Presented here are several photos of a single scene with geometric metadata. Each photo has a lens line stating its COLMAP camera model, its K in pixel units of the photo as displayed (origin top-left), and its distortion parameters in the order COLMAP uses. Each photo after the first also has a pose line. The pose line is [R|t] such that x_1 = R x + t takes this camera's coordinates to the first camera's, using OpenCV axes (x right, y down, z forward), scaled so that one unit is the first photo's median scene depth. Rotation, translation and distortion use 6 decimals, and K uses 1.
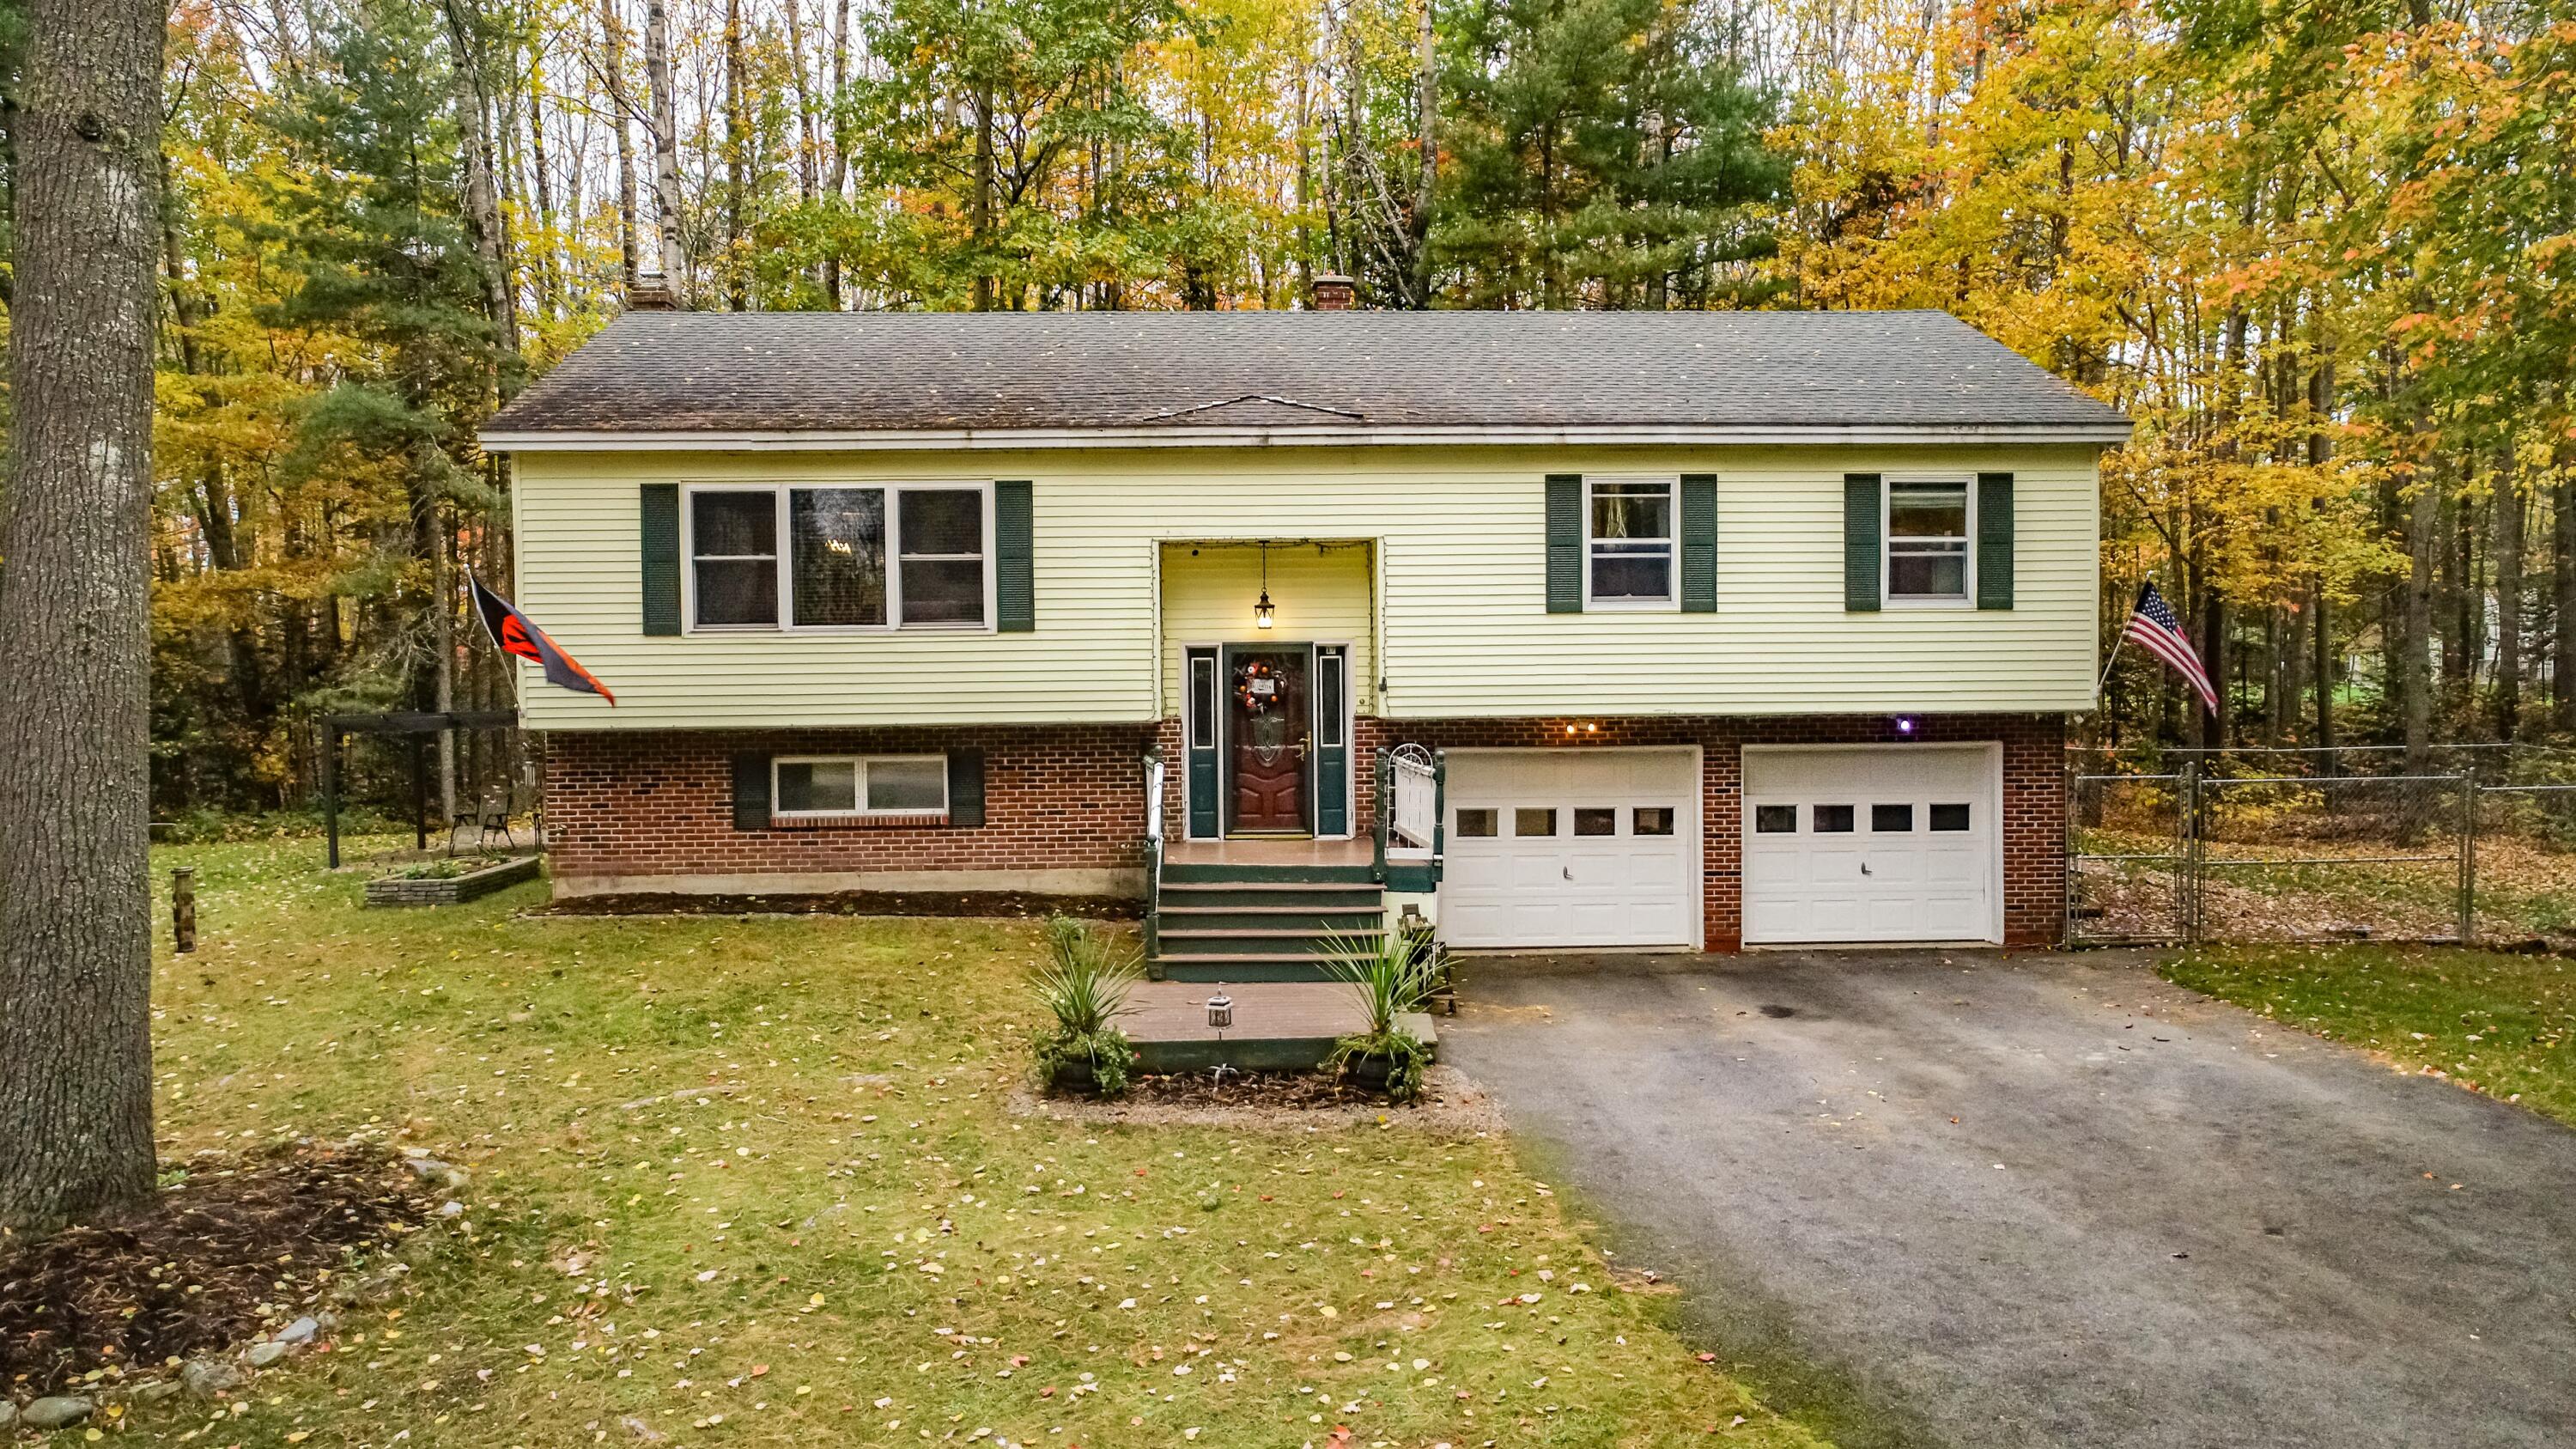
lens RADIAL K [[1887.6, 0, 1287.4], [0, 1887.6, 723.7], [0, 0, 1]] dist [0.006514, 0.003202]
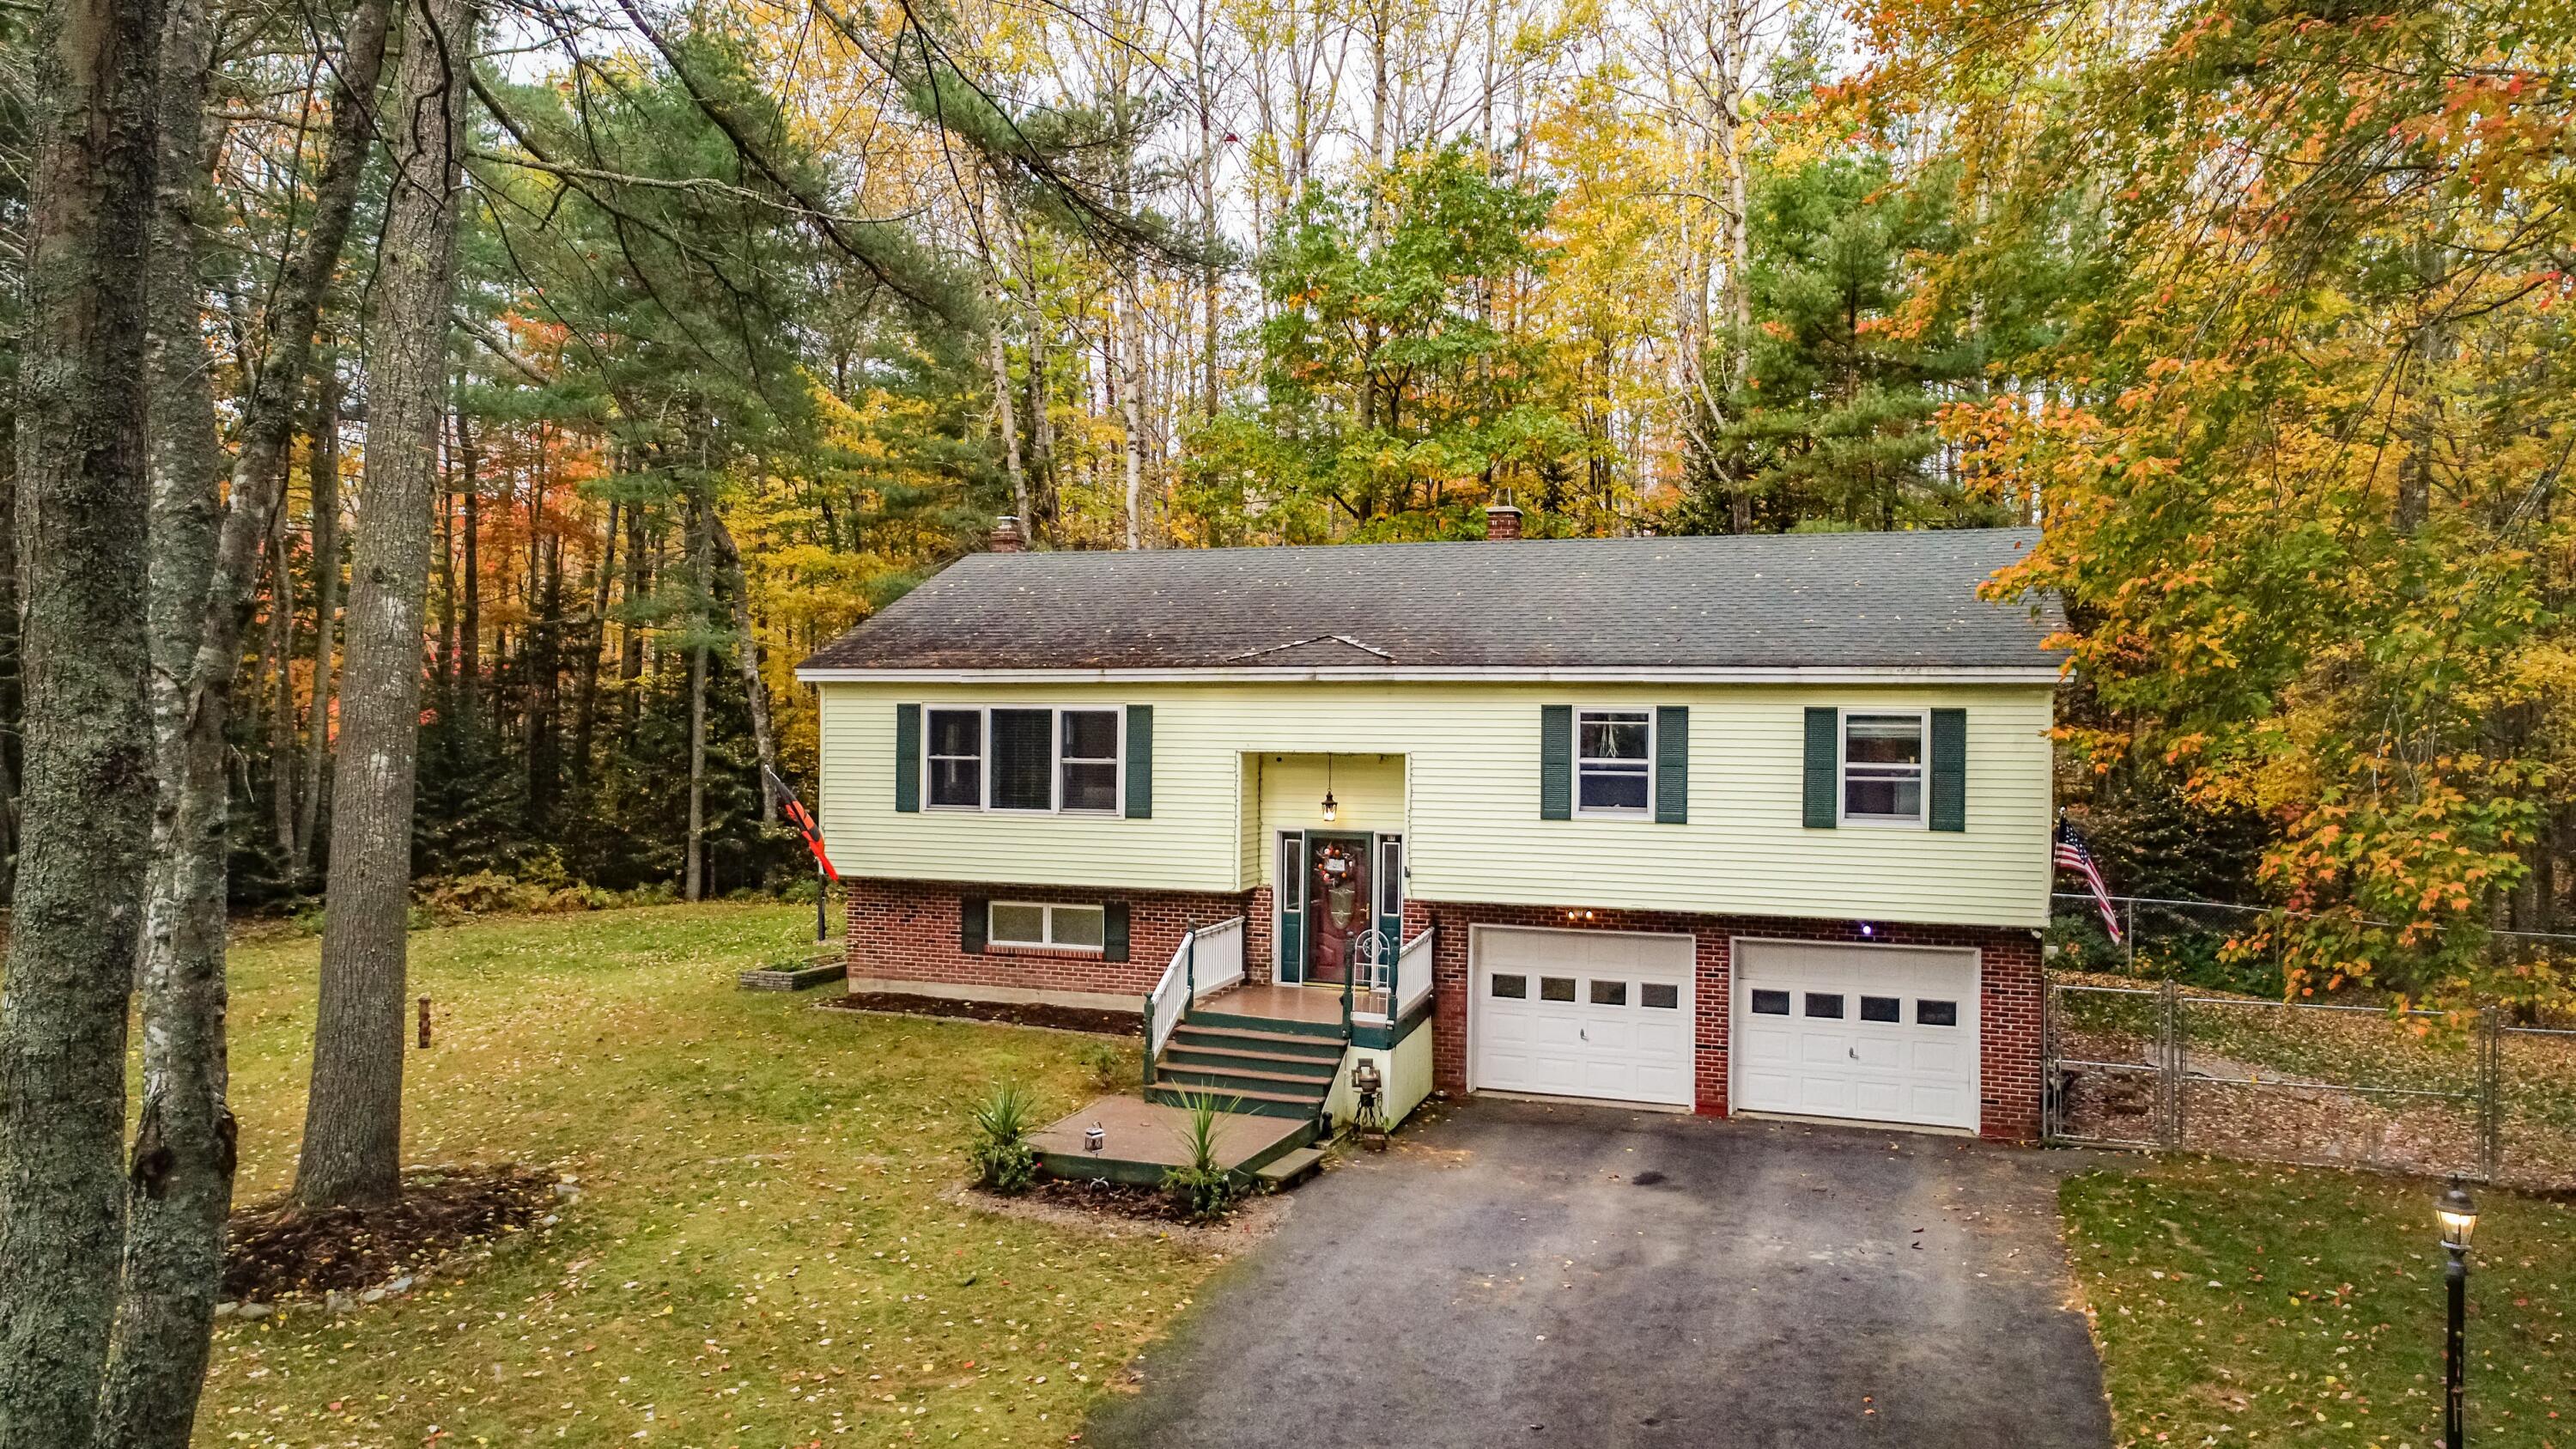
lens RADIAL K [[1759.5, 0, 1287.9], [0, 1759.5, 723.7], [0, 0, 1]] dist [0.004030, -0.000183]
pose [[0.927705, 0.020429, -0.372755, 0.414221], [-0.031206, 0.999251, -0.022900, -0.090972], [0.372008, 0.032876, 0.927647, -0.105521]]
